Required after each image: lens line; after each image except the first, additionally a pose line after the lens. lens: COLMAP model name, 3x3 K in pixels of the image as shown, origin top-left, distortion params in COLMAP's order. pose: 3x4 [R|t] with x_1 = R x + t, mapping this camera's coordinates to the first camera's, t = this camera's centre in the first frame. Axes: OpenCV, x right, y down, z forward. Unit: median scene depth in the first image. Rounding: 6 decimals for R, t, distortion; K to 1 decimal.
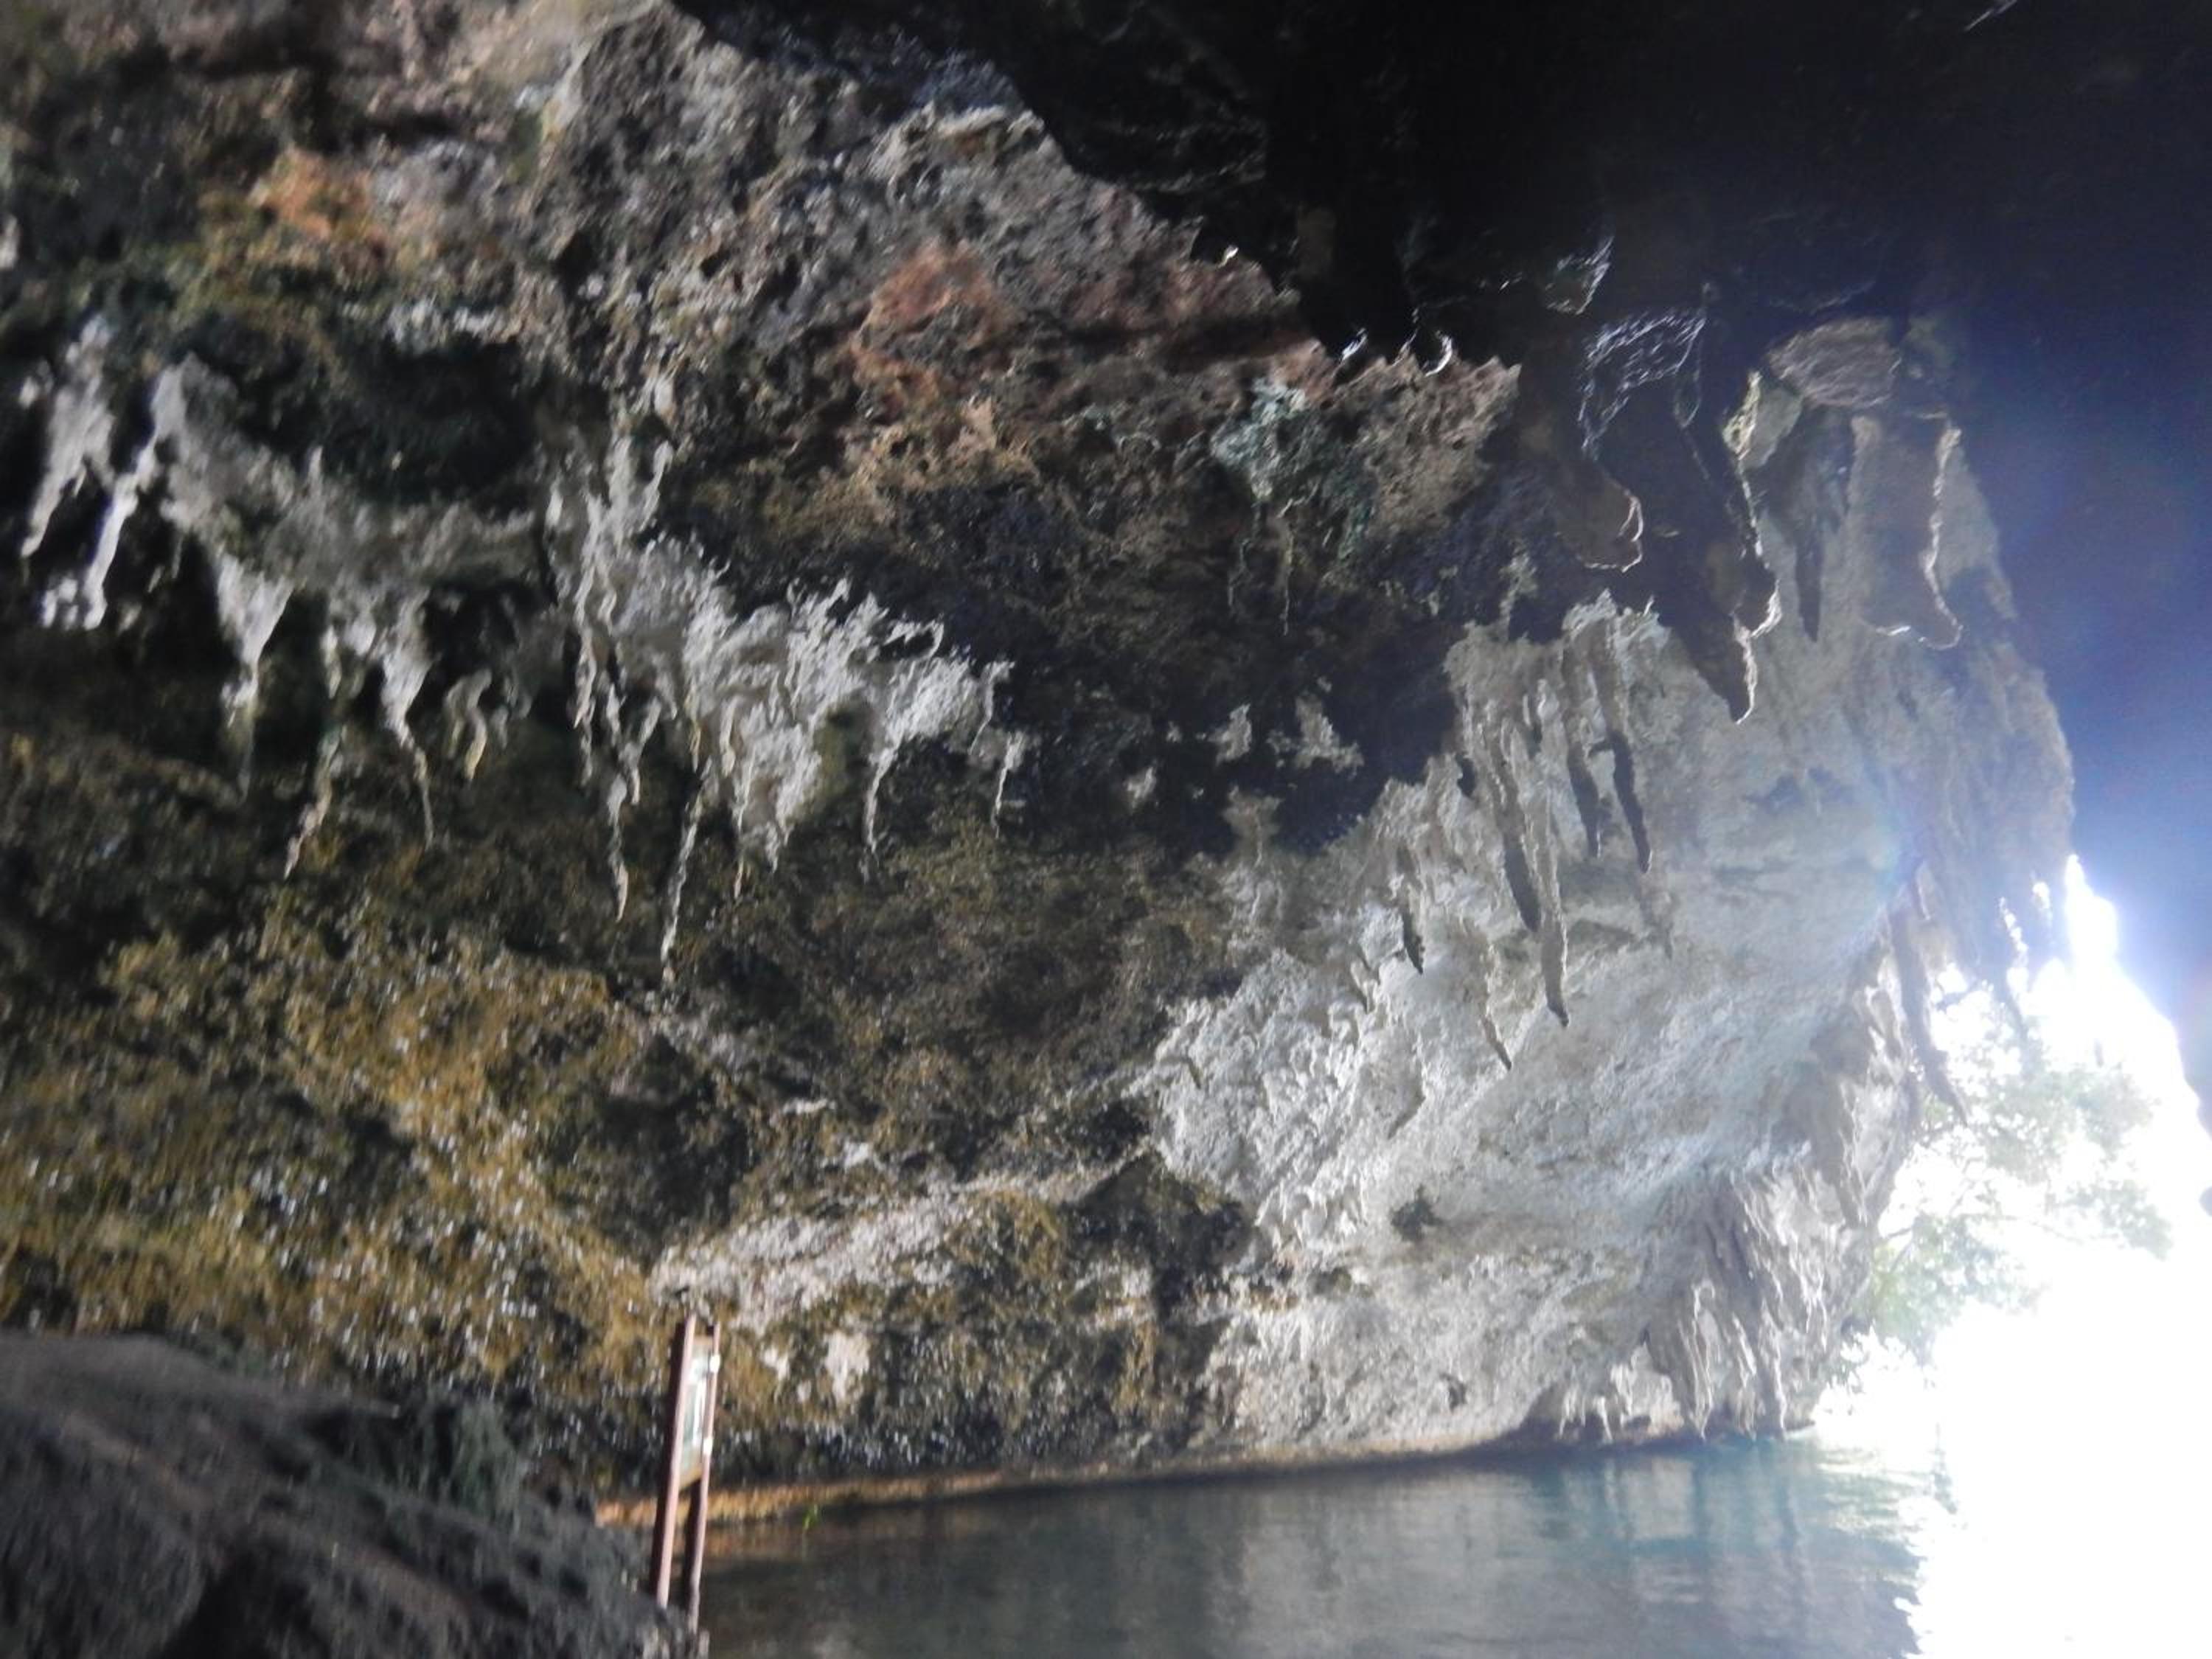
lens RADIAL K [[1558.7, 0, 1106.0], [0, 1558.7, 829.5], [0, 0, 1]] dist [-0.023601, -0.001220]
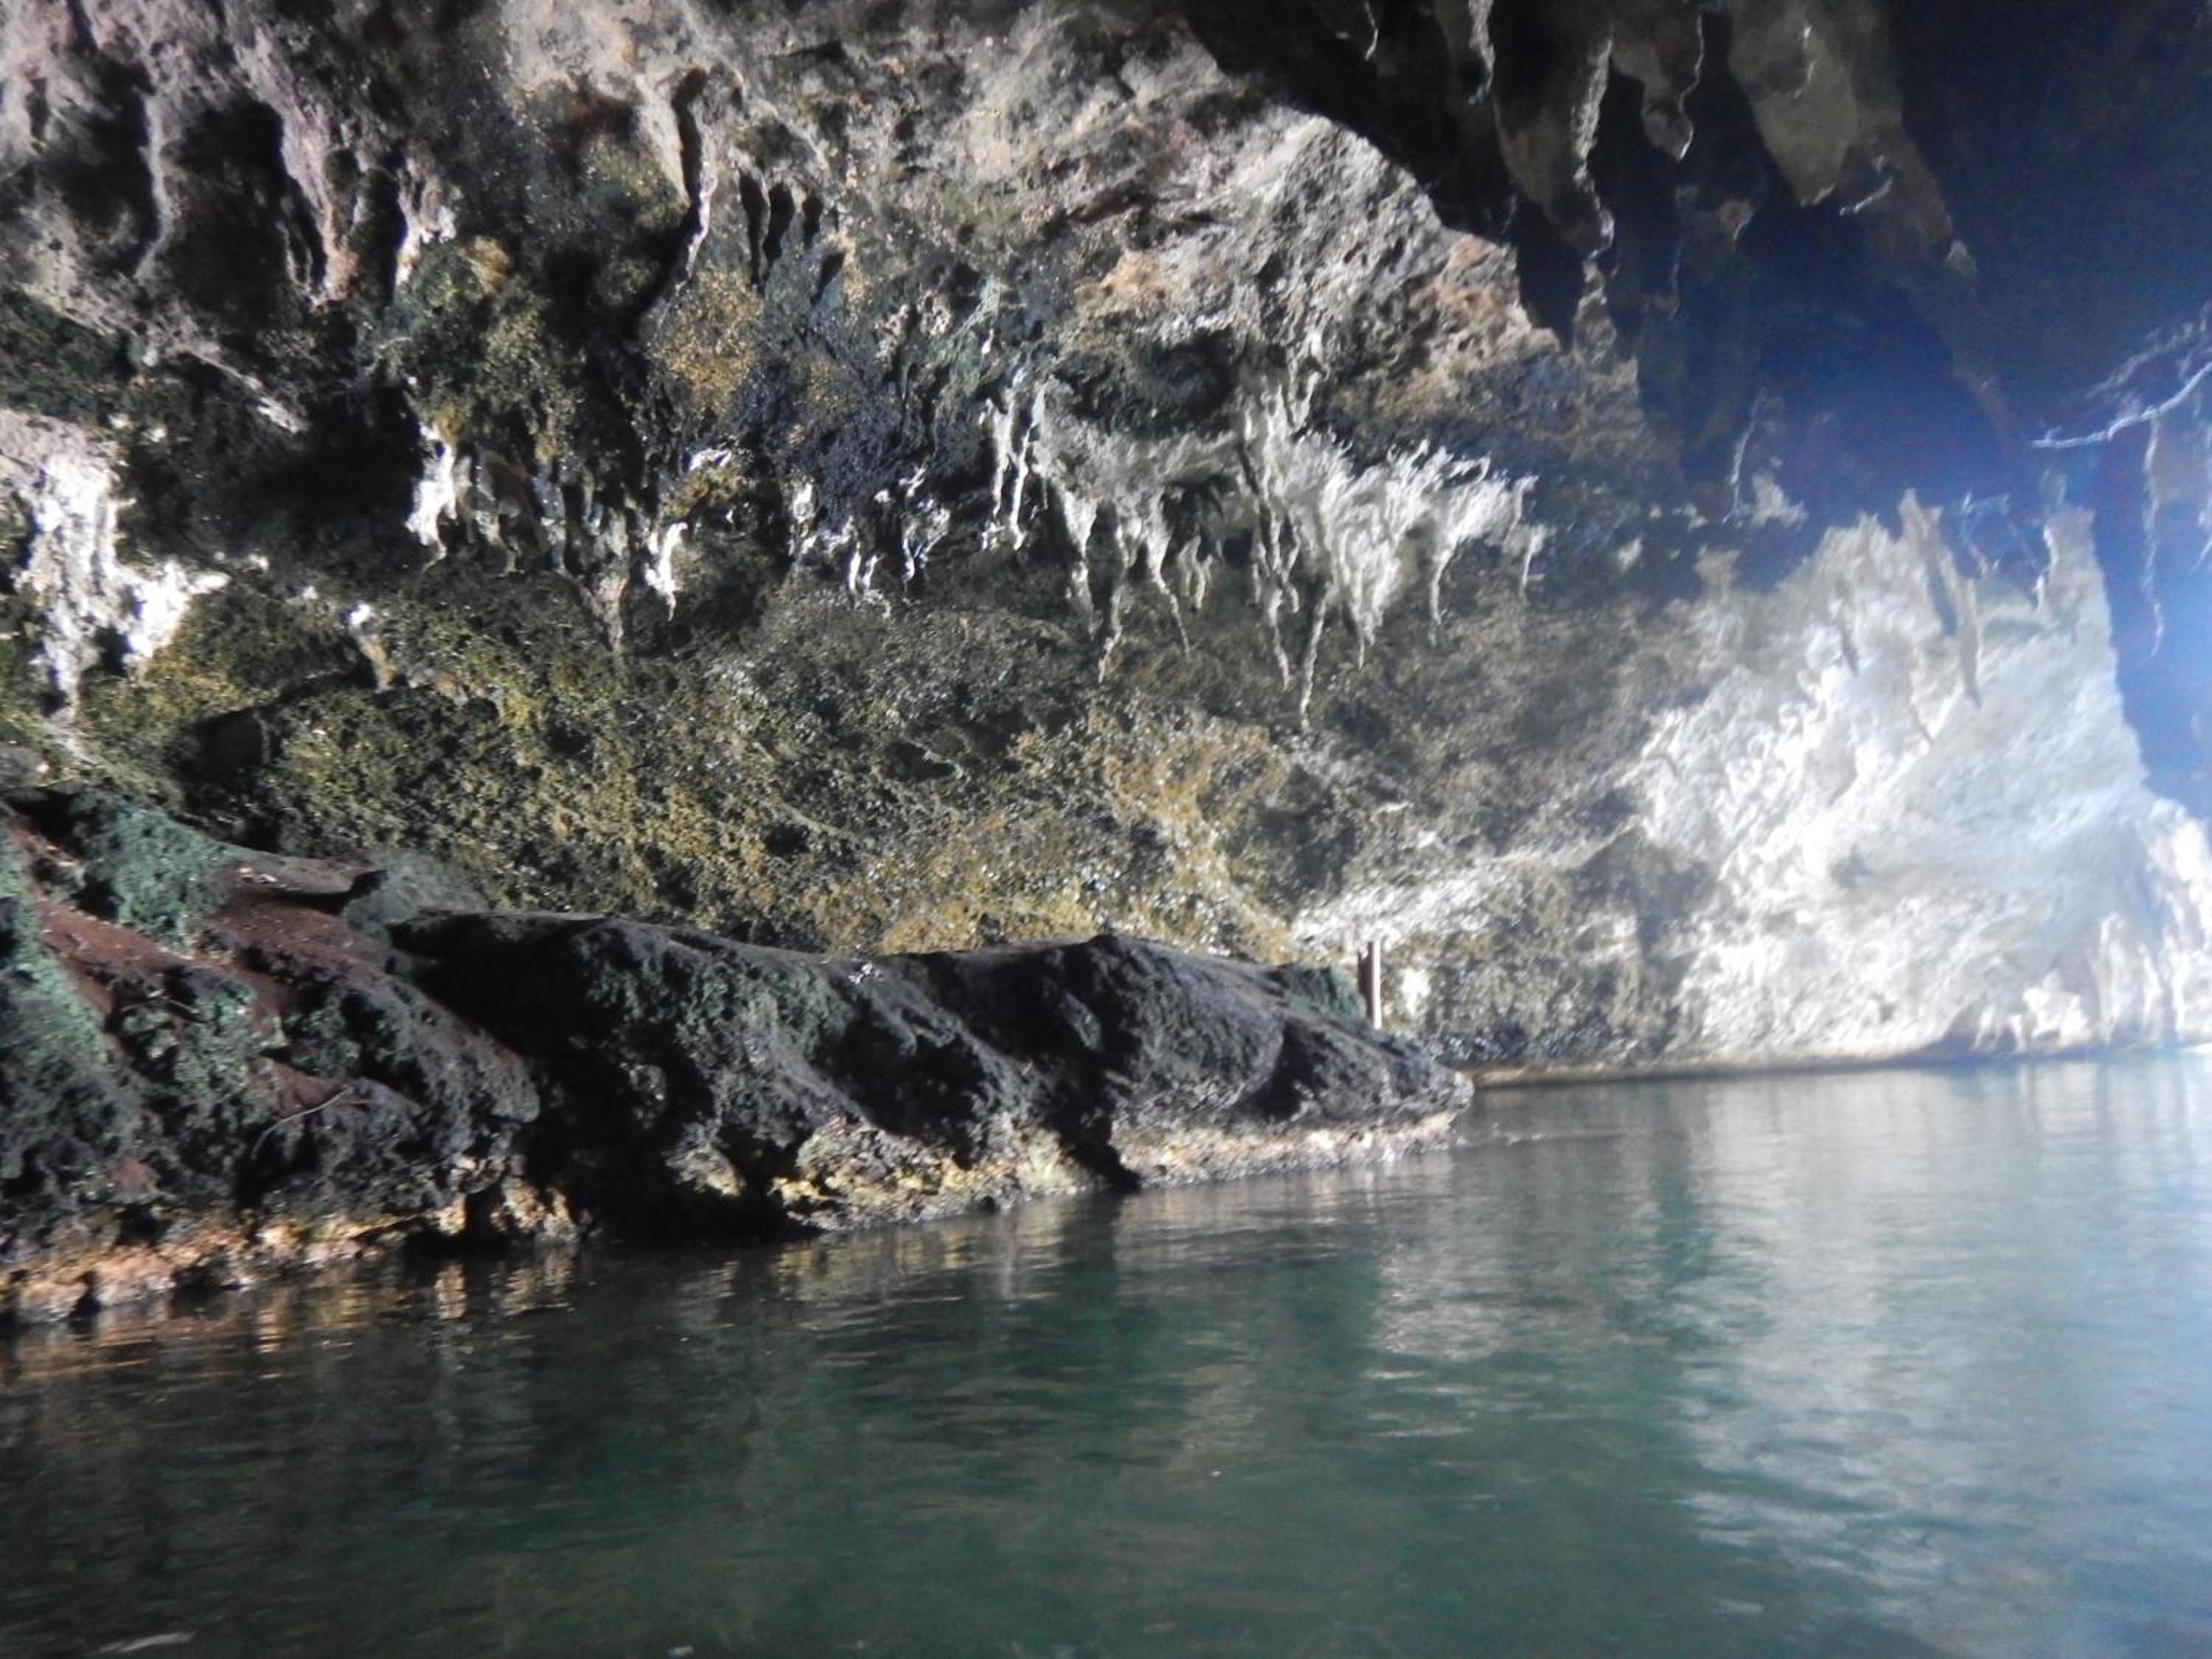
lens RADIAL K [[1505.2, 0, 1110.8], [0, 1505.2, 869.6], [0, 0, 1]] dist [-0.052284, 0.003761]
pose [[0.965421, -0.052952, -0.255263, -0.089160], [0.105045, 0.975162, 0.195001, -0.056458], [0.238597, -0.215072, 0.947003, -0.344224]]
